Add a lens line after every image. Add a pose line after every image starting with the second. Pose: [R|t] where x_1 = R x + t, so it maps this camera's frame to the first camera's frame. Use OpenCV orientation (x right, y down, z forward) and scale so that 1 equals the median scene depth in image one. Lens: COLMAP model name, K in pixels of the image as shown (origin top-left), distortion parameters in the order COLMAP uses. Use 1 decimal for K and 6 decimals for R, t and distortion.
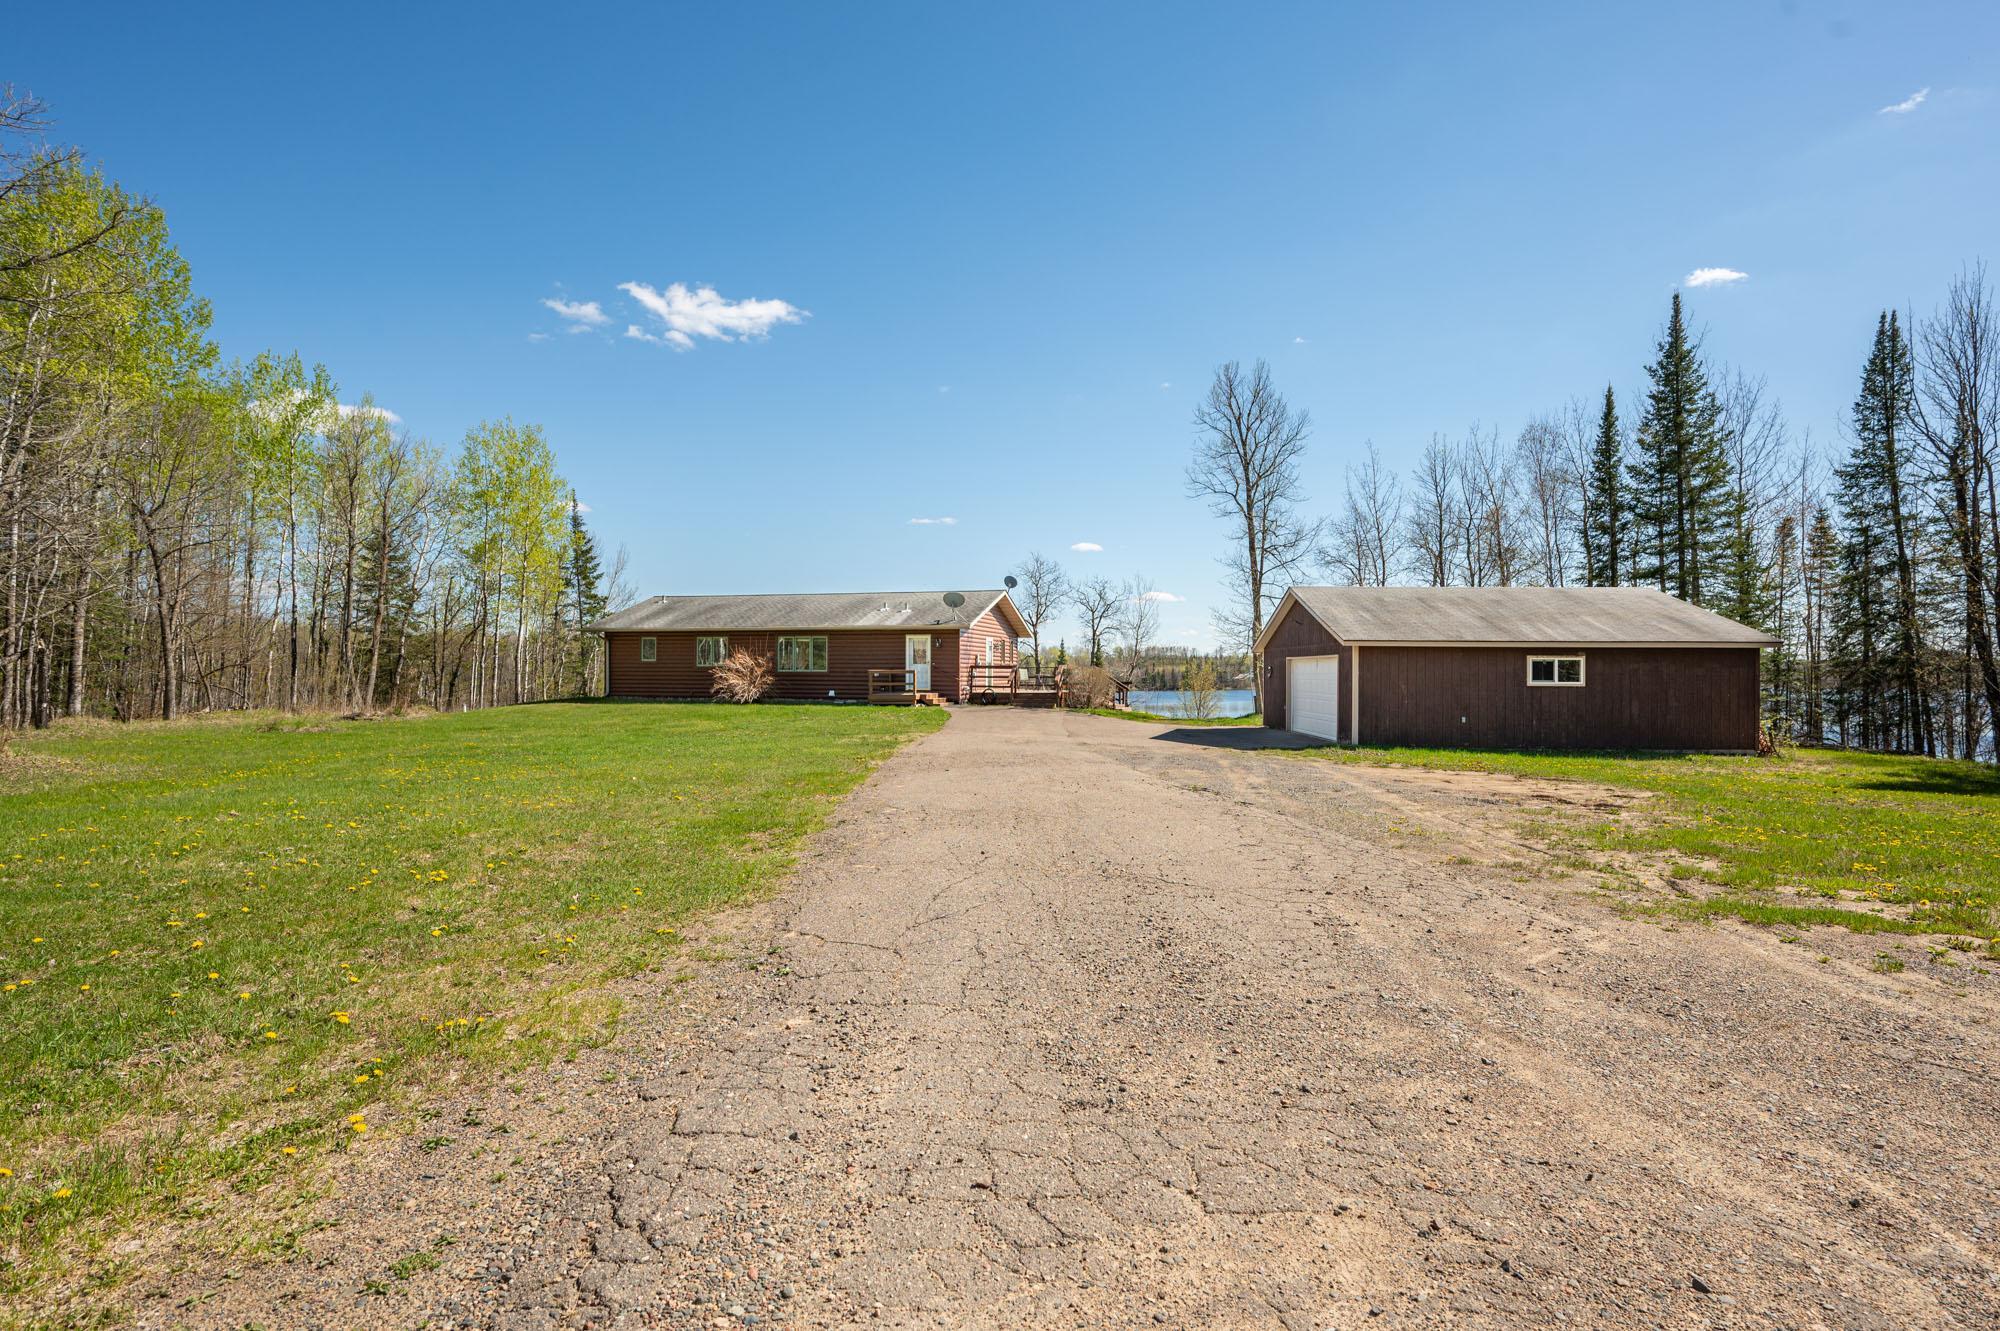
lens RADIAL K [[1014.7, 0, 1000.0], [0, 1014.7, 665.5], [0, 0, 1]] dist [0.002060, 0.000673]
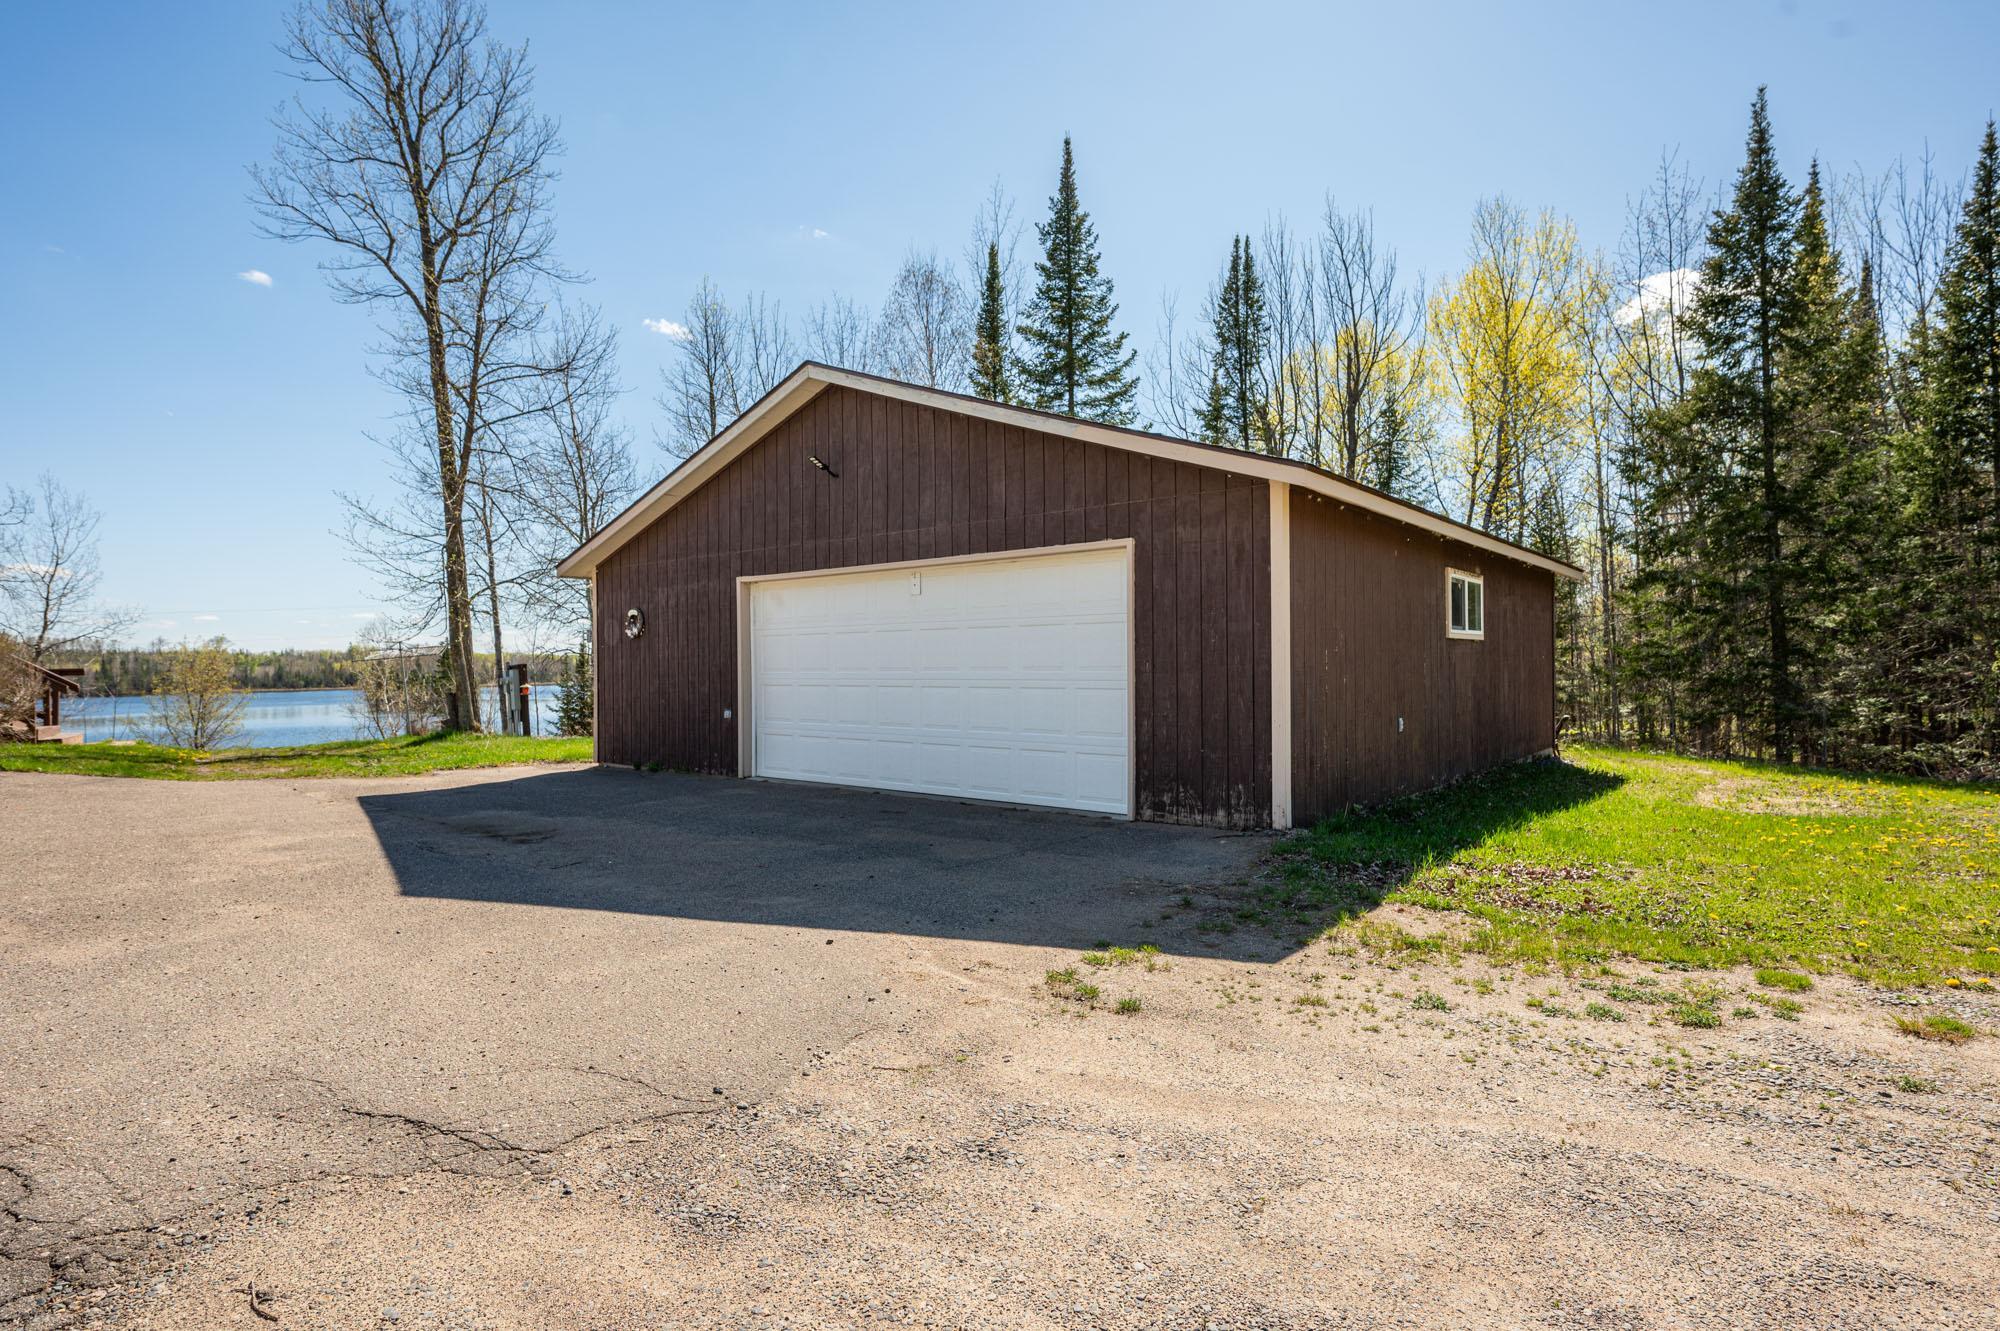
lens RADIAL K [[1014.7, 0, 1000.0], [0, 1014.7, 665.5], [0, 0, 1]] dist [0.002060, 0.000673]
pose [[0.615173, -0.006215, 0.788368, 0.043216], [0.003944, 0.999981, 0.004805, 0.017318], [-0.788382, 0.000153, 0.615186, 0.557818]]
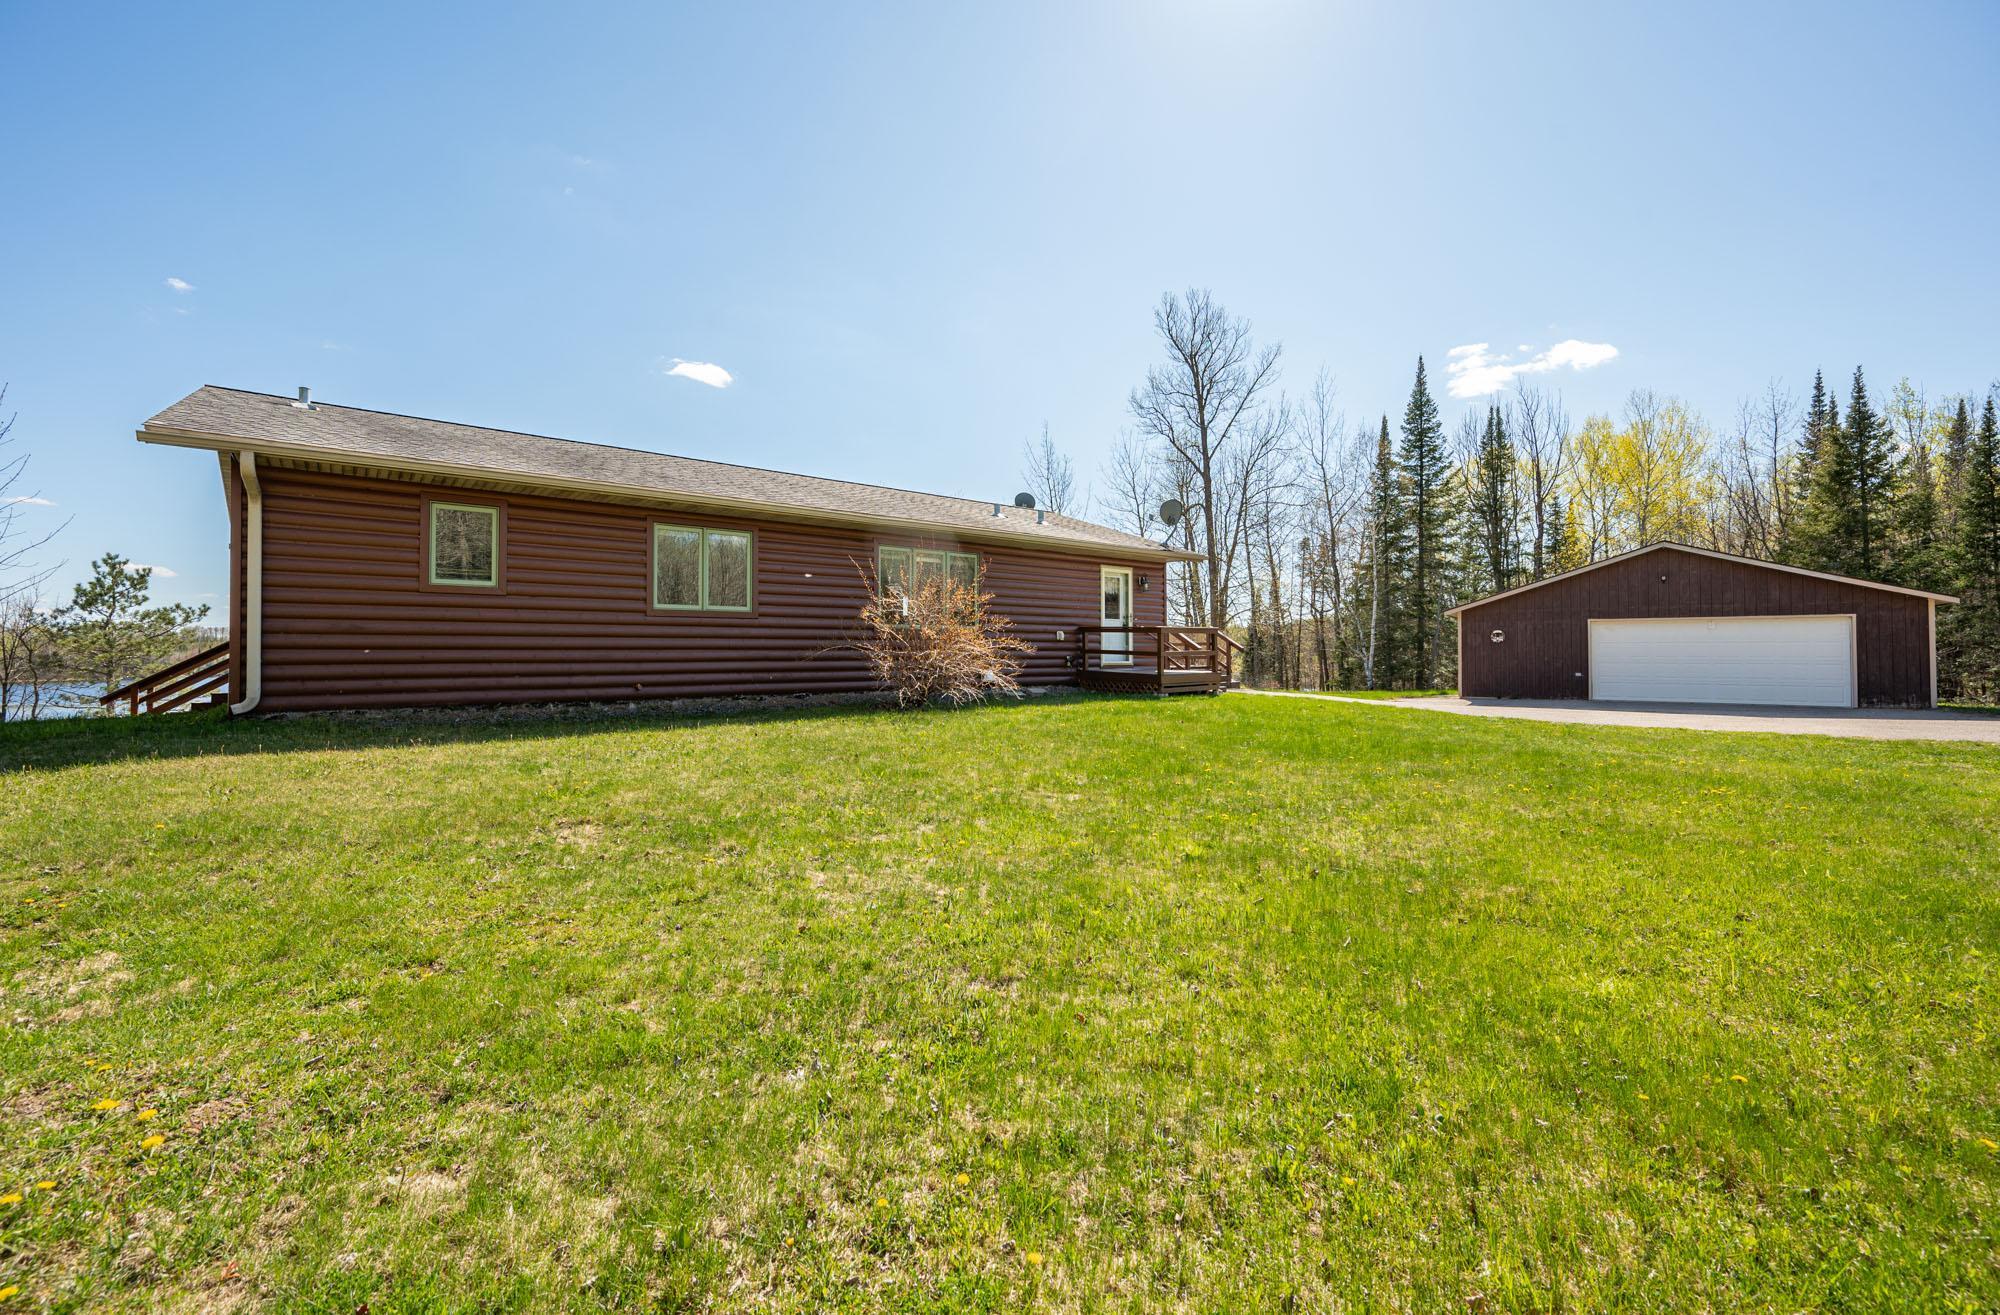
lens RADIAL K [[801.1, 0, 1000.0], [0, 801.1, 657.5], [0, 0, 1]] dist [-0.001618, -0.000386]
pose [[0.588690, -0.006284, 0.808334, -0.472868], [-0.003199, 0.999944, 0.010104, 0.015941], [-0.808352, -0.008534, 0.588637, 0.795242]]
